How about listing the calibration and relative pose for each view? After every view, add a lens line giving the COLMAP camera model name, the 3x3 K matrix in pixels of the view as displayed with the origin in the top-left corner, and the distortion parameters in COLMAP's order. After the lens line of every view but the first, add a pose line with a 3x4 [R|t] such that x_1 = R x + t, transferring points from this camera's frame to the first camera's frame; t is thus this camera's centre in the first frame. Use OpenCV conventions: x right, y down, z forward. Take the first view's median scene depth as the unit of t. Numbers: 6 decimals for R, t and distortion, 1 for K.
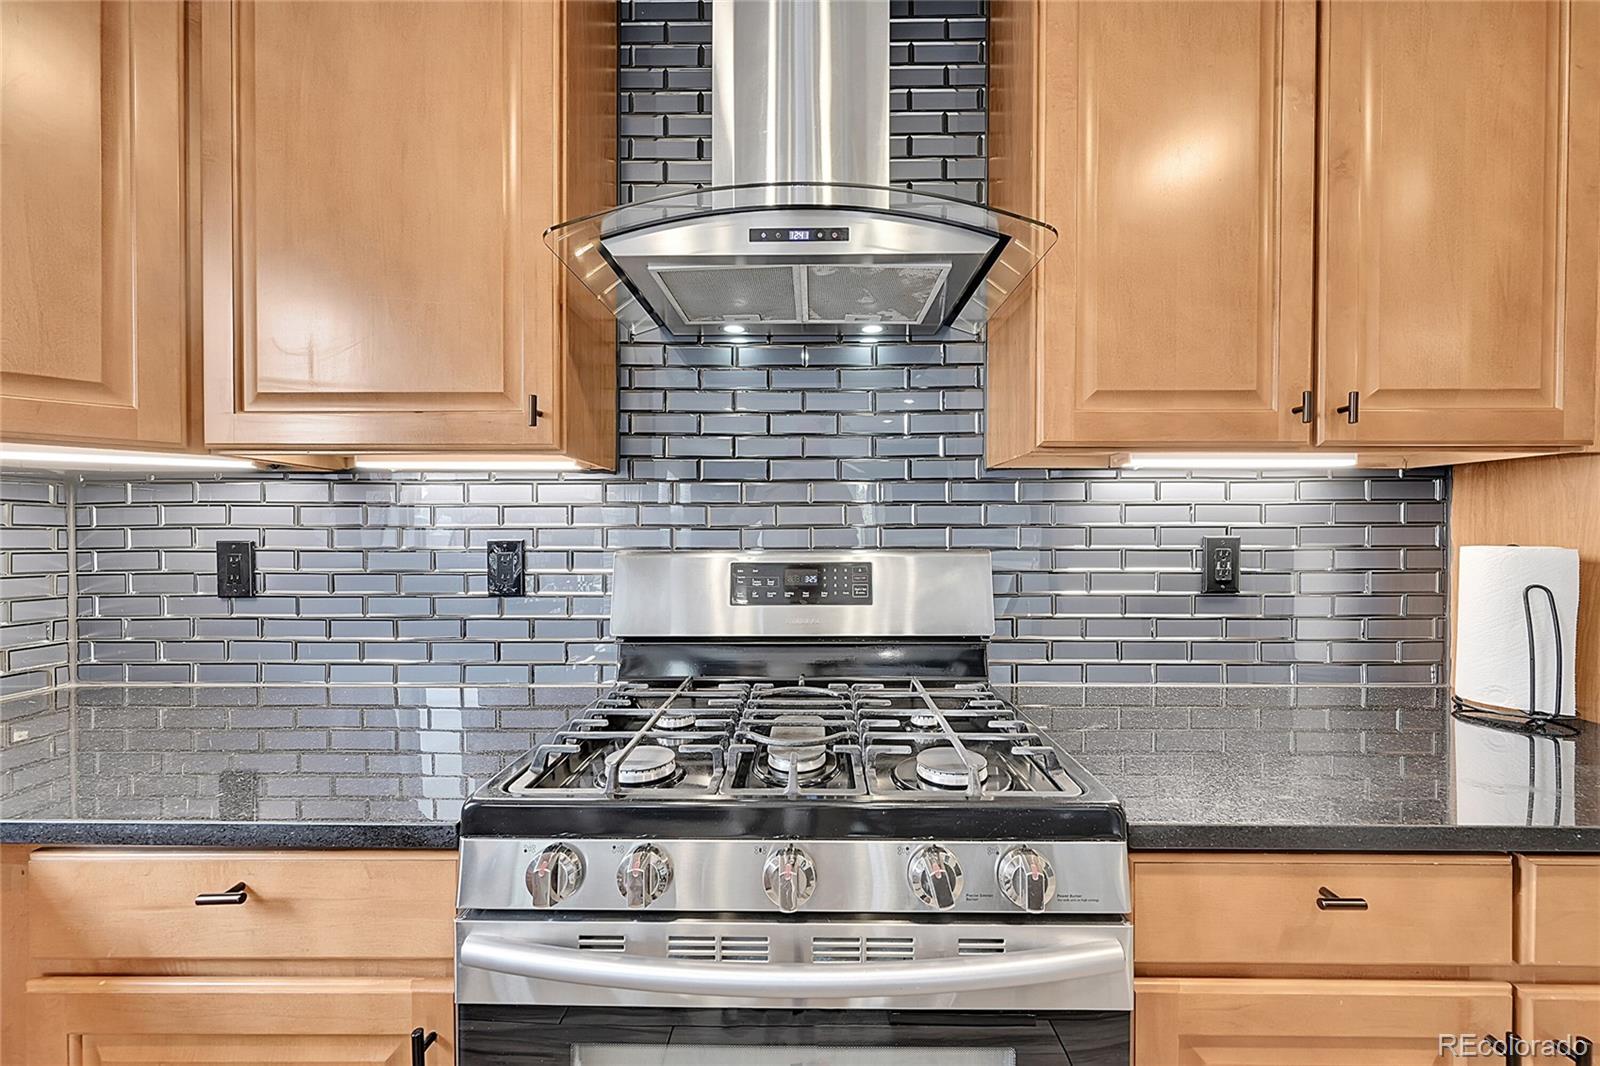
lens RADIAL K [[628.8, 0, 811.9], [0, 628.8, 536.8], [0, 0, 1]] dist [-0.001707, -0.000599]
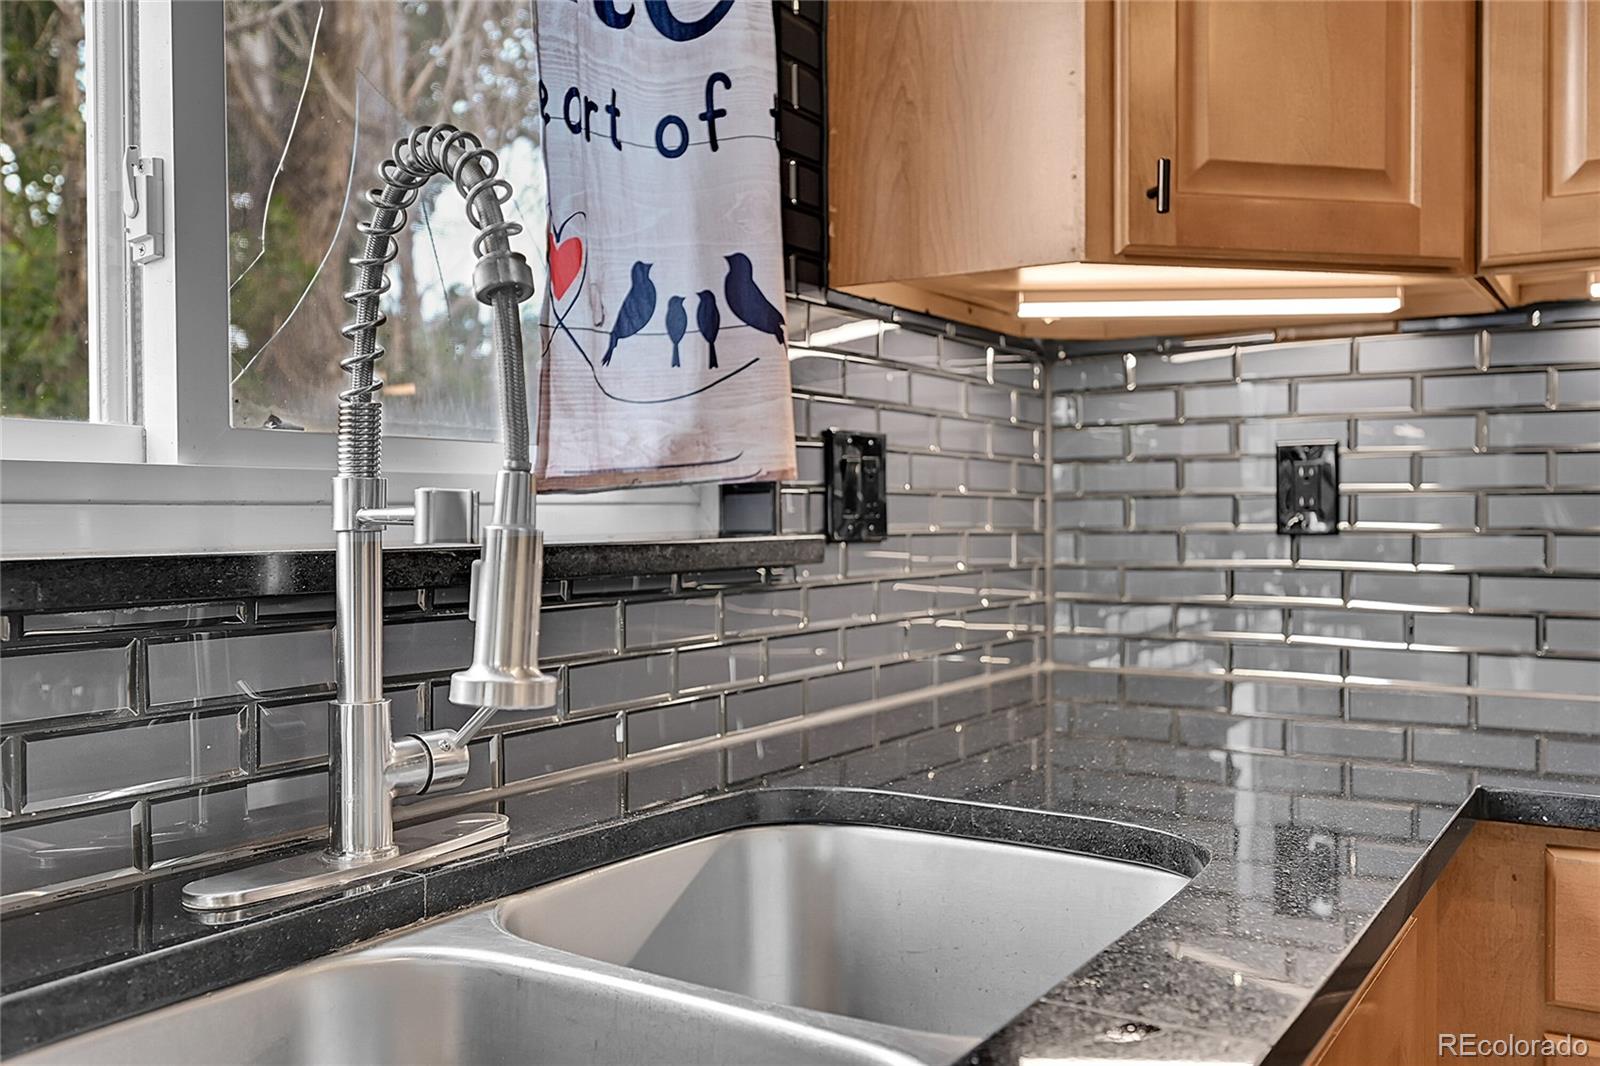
lens RADIAL K [[1396.7, 0, 807.2], [0, 1396.7, 528.0], [0, 0, 1]] dist [-0.007375, -0.001179]
pose [[0.847762, 0.004949, -0.530354, -0.638399], [-0.002901, 0.999985, 0.004694, 0.087886], [0.530369, -0.002441, 0.847763, -0.395091]]
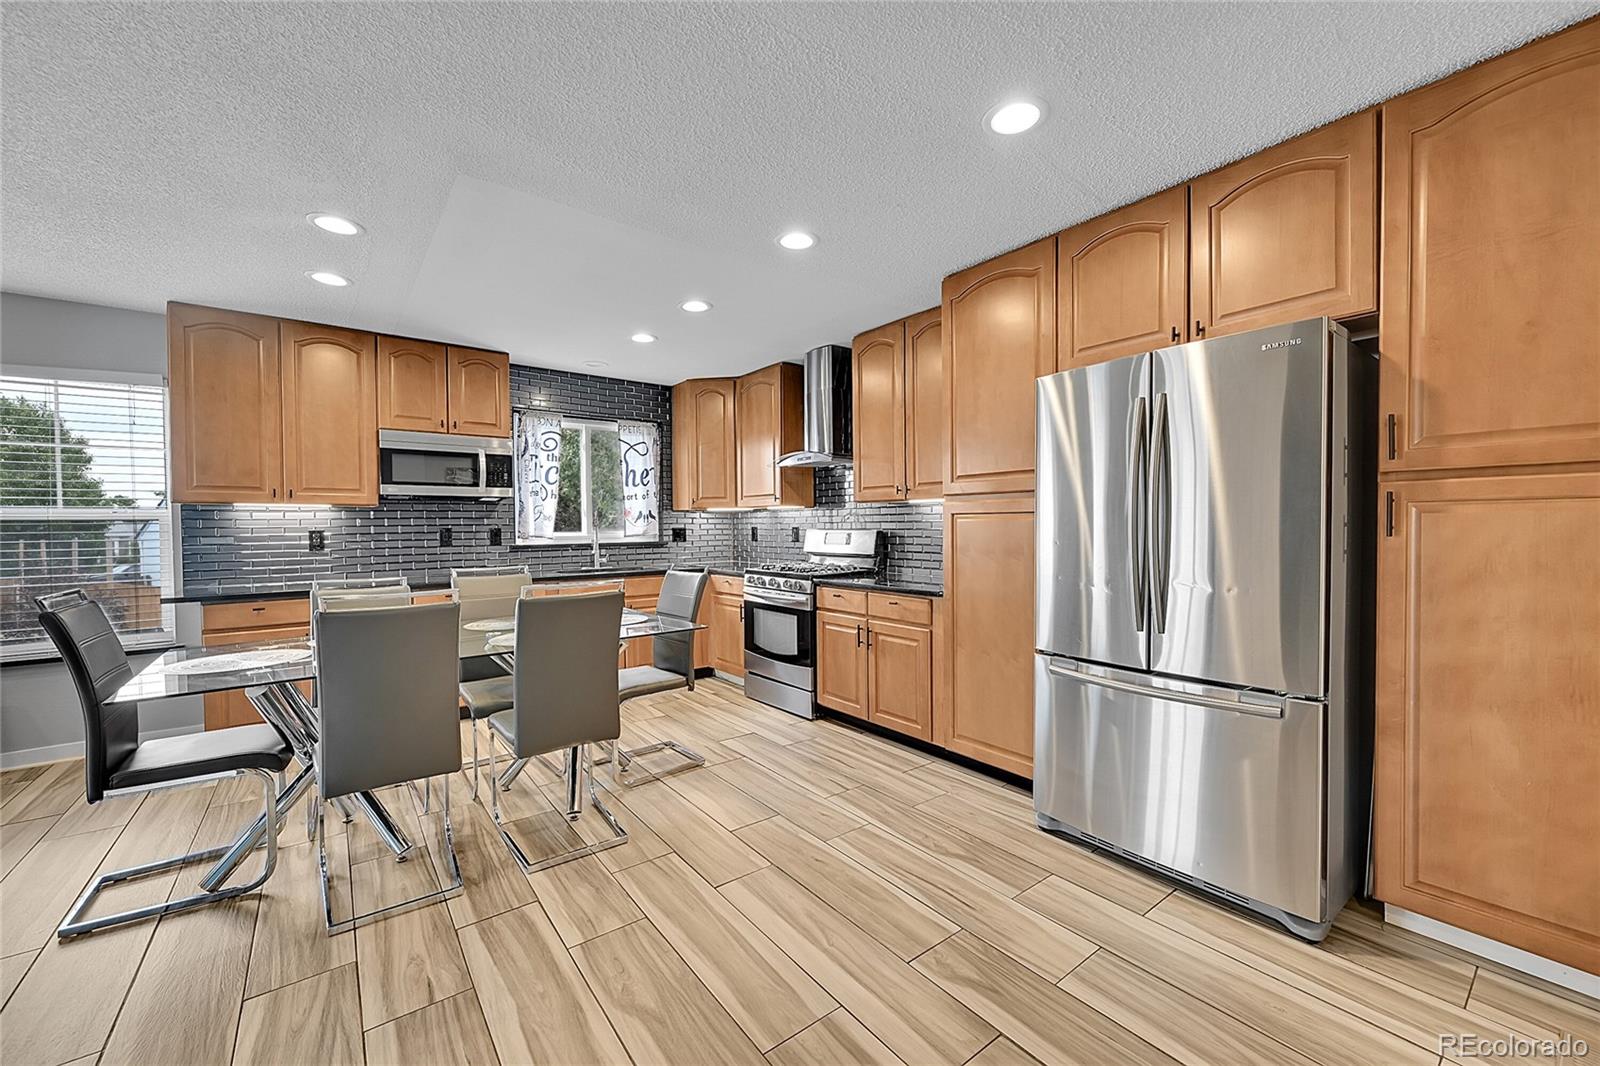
lens RADIAL K [[628.8, 0, 806.8], [0, 628.8, 538.4], [0, 0, 1]] dist [-0.001707, -0.000599]
pose [[0.624642, 0.013566, -0.780793, 2.521463], [0.000831, 0.999837, 0.018036, 0.007912], [0.780911, -0.011915, 0.624529, -1.295795]]
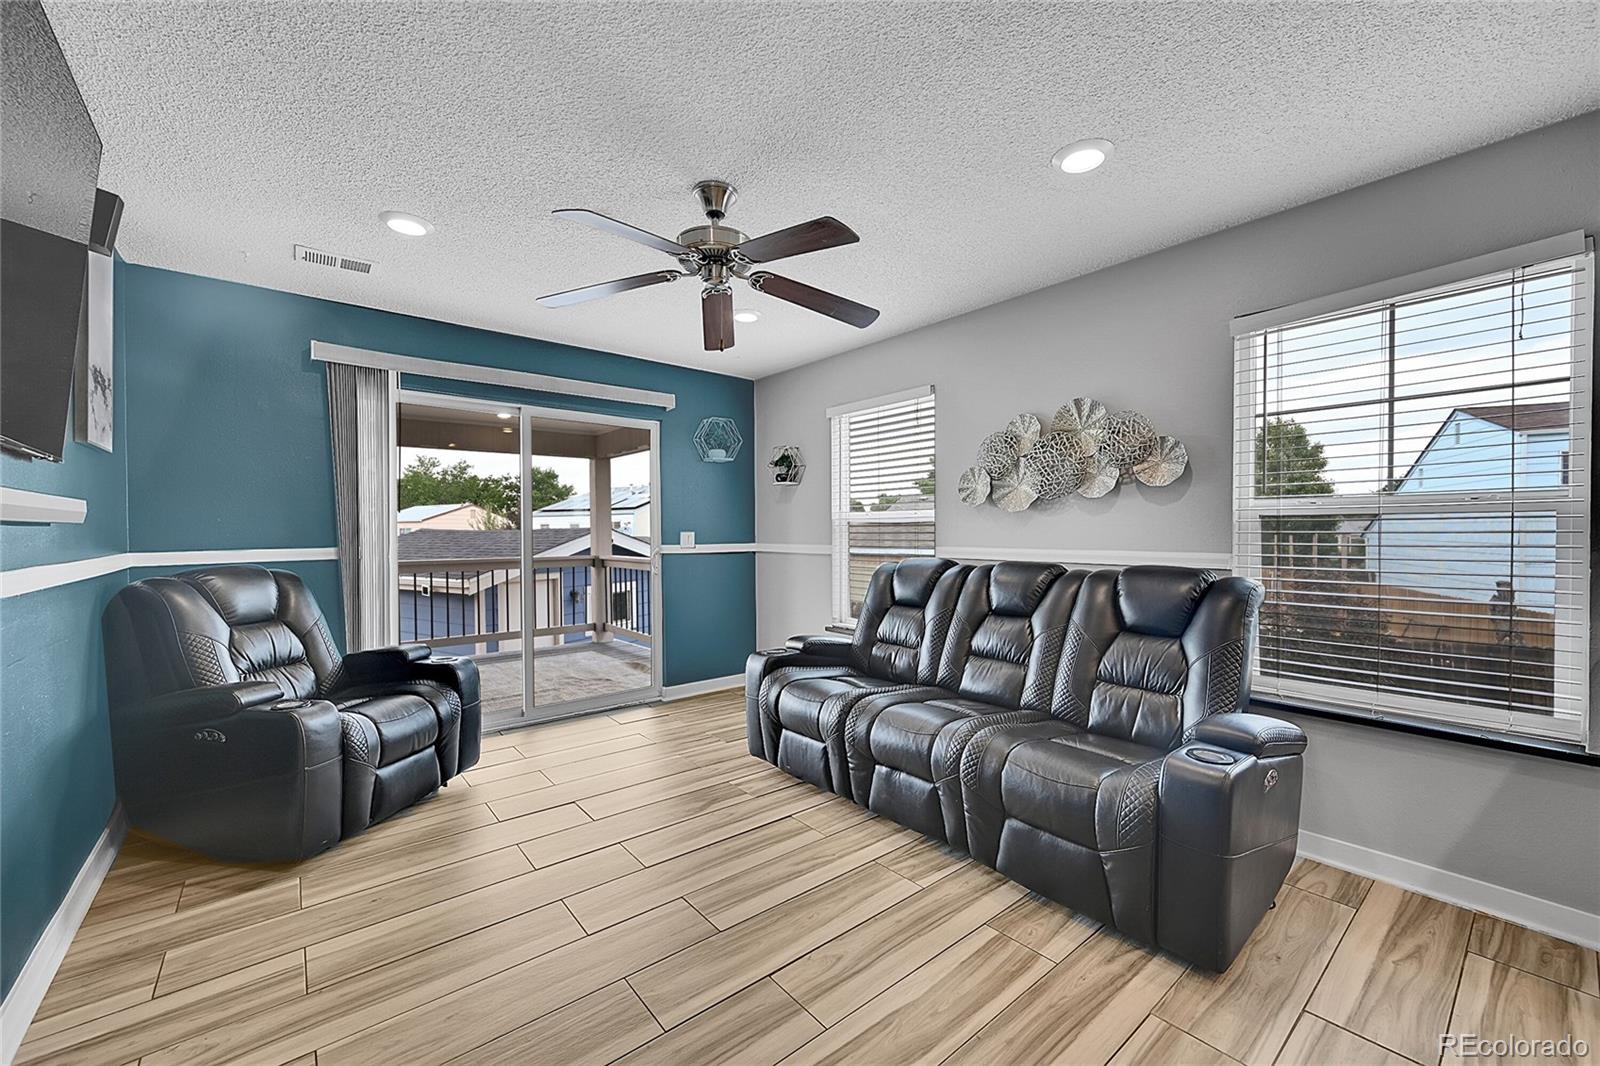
lens RADIAL K [[628.8, 0, 801.7], [0, 628.8, 556.7], [0, 0, 1]] dist [-0.001707, -0.000599]
pose [[-0.758863, 0.033921, -0.650366, 0.956547], [0.002475, 0.998786, 0.049206, 0.008802], [0.651246, 0.035731, -0.758025, -1.818635]]
